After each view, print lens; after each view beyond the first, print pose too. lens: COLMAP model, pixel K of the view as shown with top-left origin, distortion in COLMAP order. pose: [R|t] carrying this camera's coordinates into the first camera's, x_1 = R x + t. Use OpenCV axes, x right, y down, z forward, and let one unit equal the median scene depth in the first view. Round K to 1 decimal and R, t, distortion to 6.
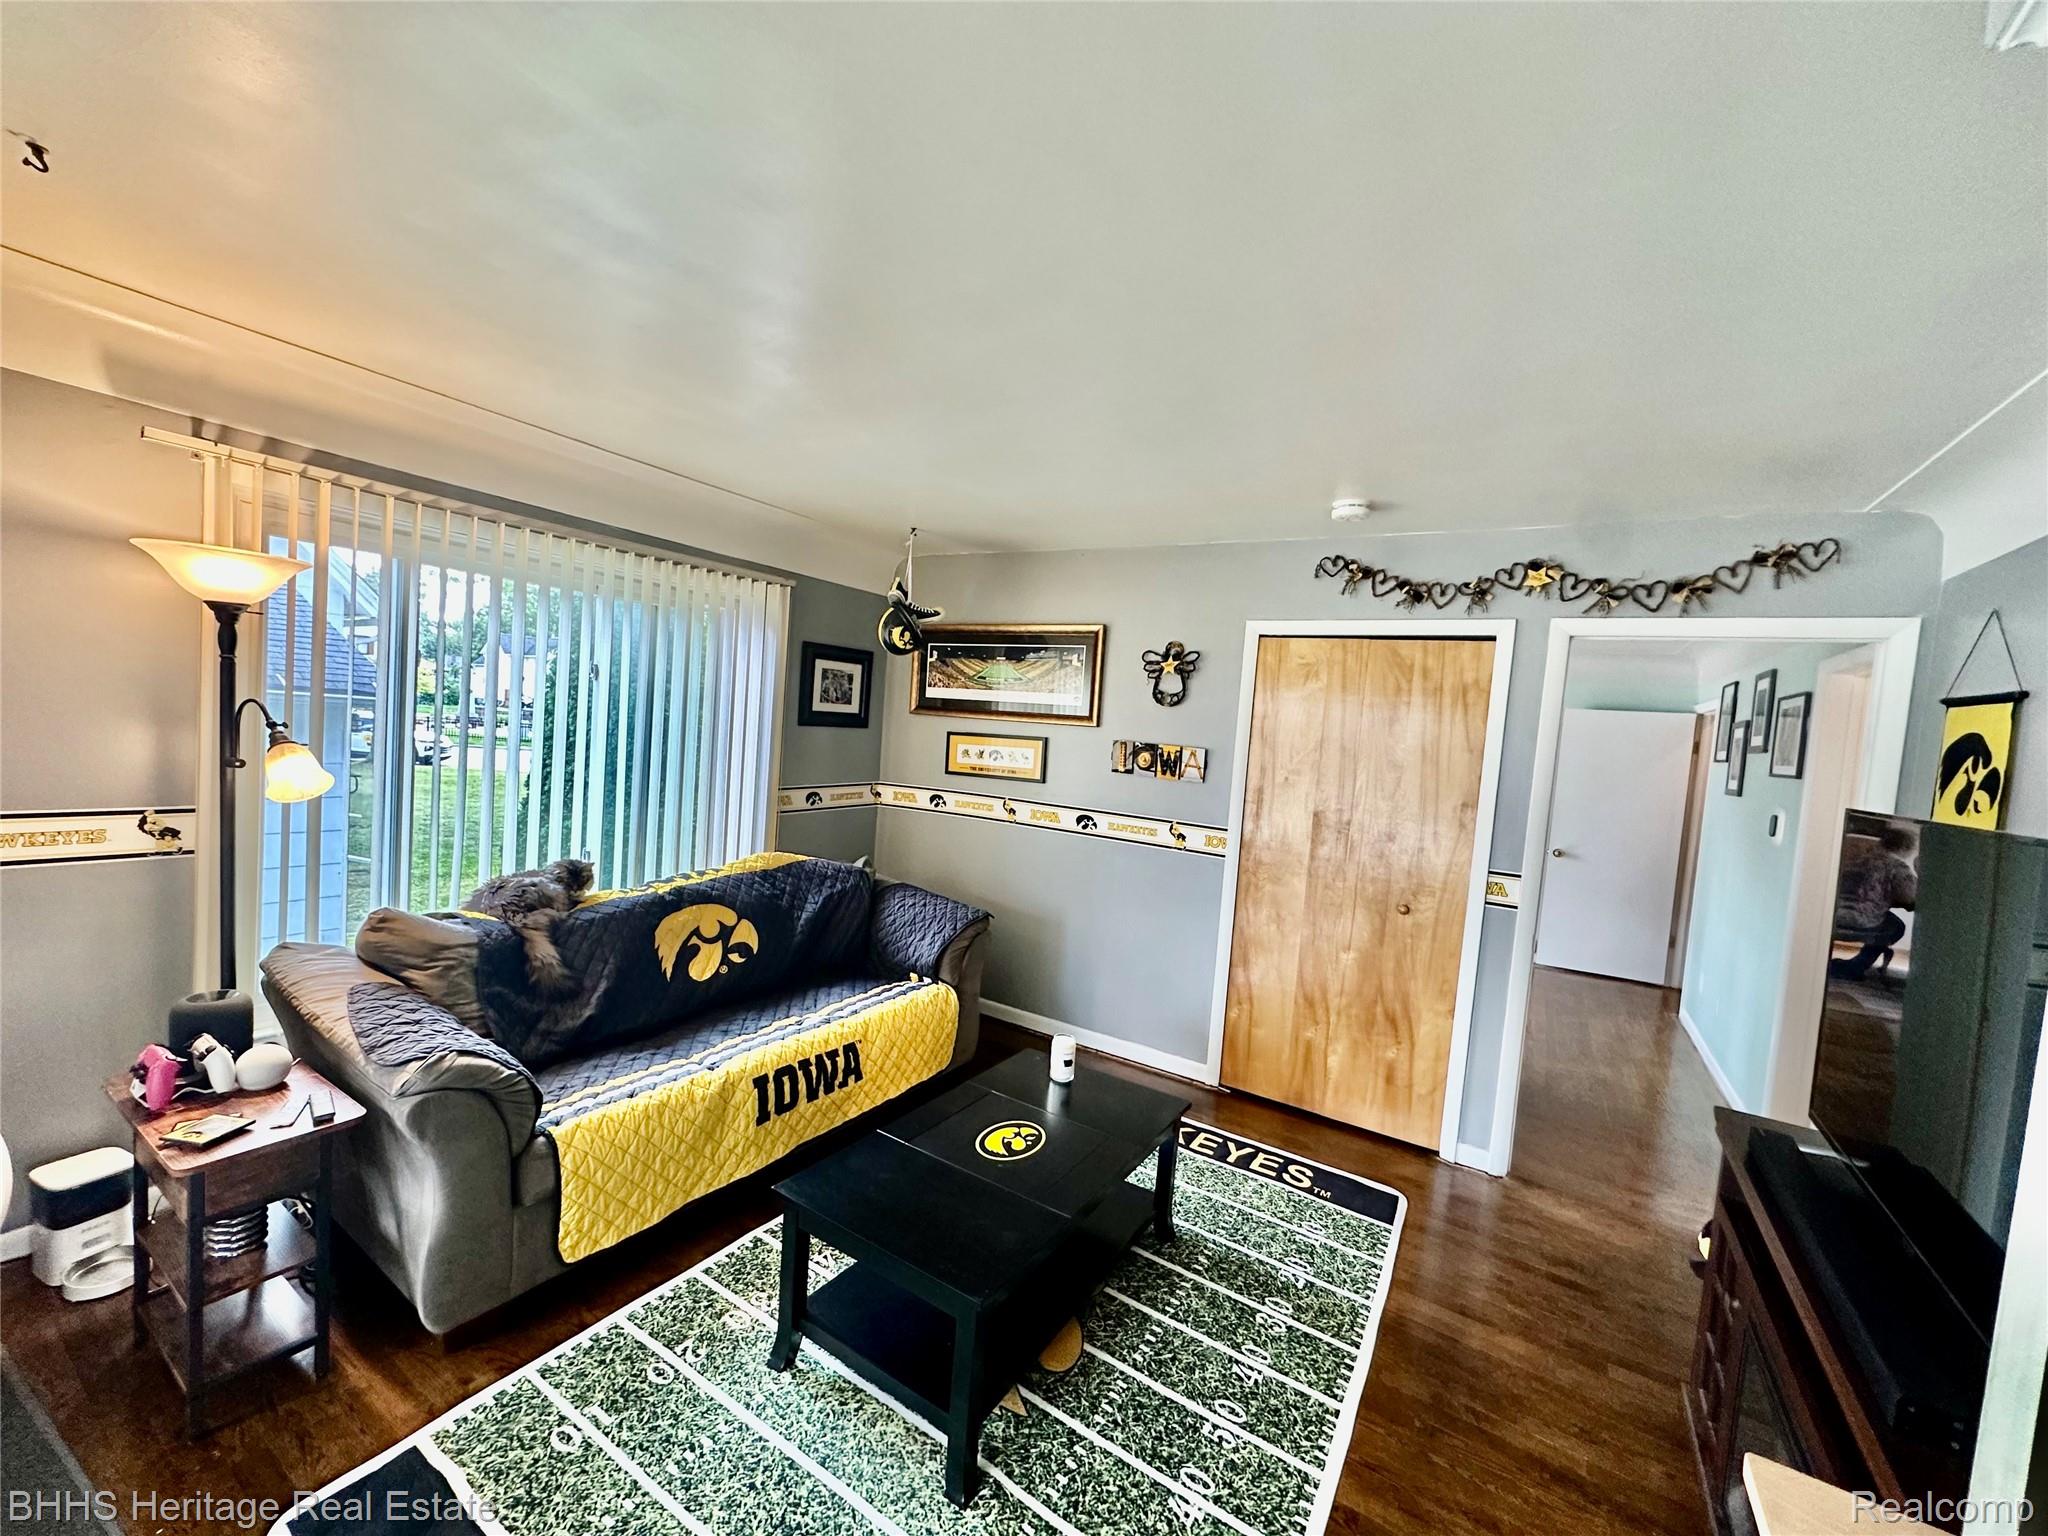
lens RADIAL K [[816.3, 0, 1022.6], [0, 816.3, 769.6], [0, 0, 1]] dist [-0.004189, 0.000959]
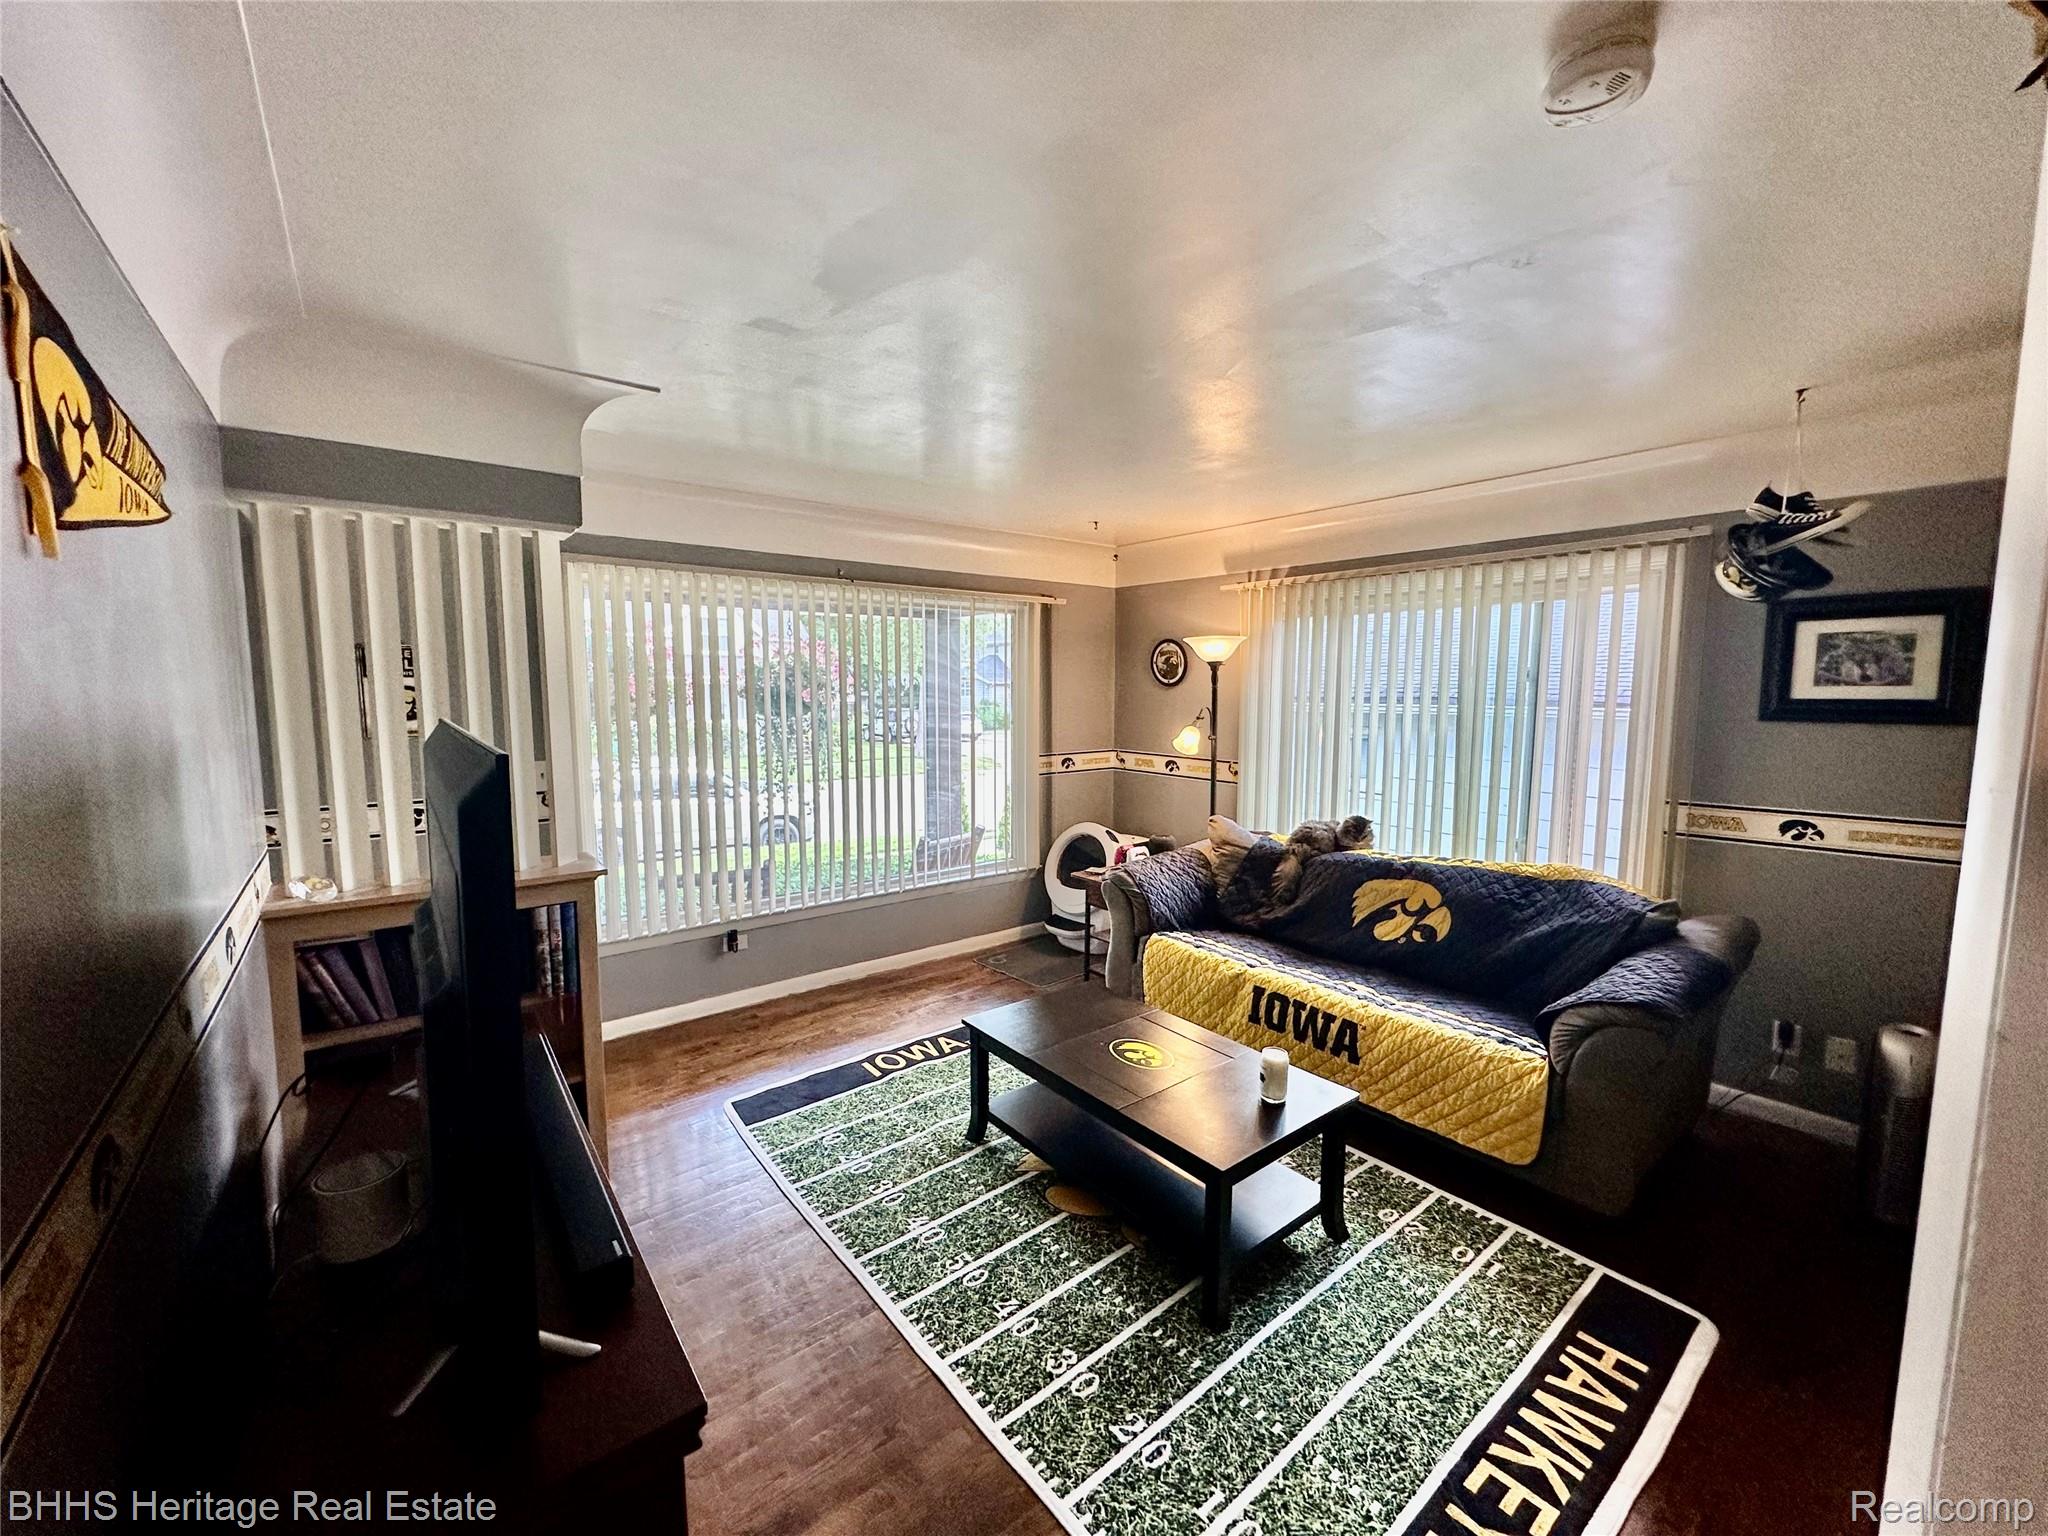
lens RADIAL K [[816.3, 0, 1022.6], [0, 816.3, 769.6], [0, 0, 1]] dist [-0.004189, 0.000959]
pose [[-0.333842, 0.019203, -0.942433, 1.094995], [-0.081385, 0.995472, 0.049113, 0.009552], [0.939109, 0.093096, -0.330768, 1.156082]]
